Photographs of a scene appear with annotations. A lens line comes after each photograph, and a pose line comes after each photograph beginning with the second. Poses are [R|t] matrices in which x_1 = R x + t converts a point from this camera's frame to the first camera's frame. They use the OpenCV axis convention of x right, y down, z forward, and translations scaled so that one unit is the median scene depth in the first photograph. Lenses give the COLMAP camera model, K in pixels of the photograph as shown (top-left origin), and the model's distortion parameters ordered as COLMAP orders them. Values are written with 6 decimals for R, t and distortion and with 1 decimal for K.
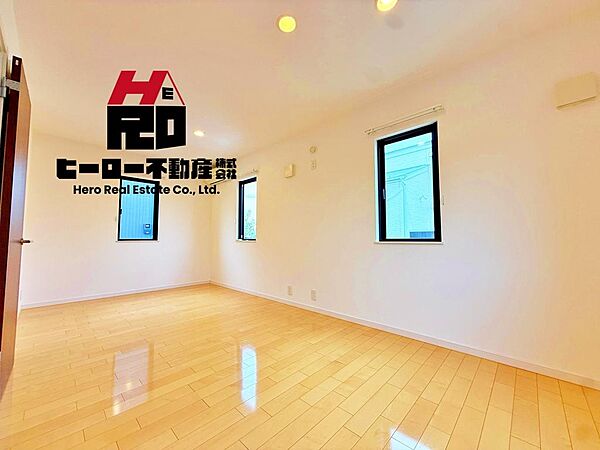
lens RADIAL K [[239.5, 0, 298.2], [0, 239.5, 224.5], [0, 0, 1]] dist [0.000474, 0.000103]
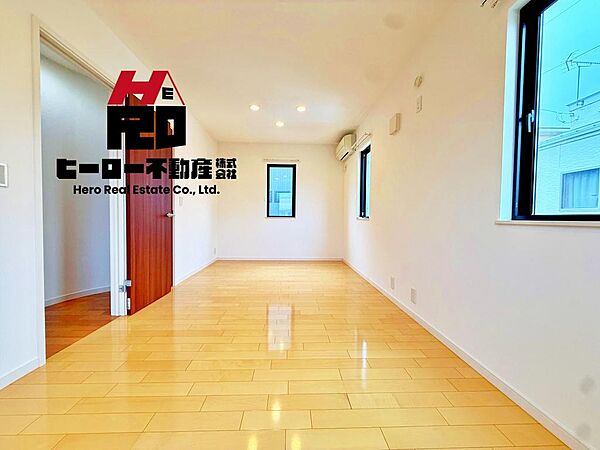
lens RADIAL K [[239.5, 0, 298.2], [0, 239.5, 224.5], [0, 0, 1]] dist [0.000474, 0.000103]
pose [[0.720262, 0.029816, -0.693061, 0.273282], [0.028756, 0.996934, 0.072773, 0.022665], [0.693106, -0.072345, 0.717196, 0.246260]]
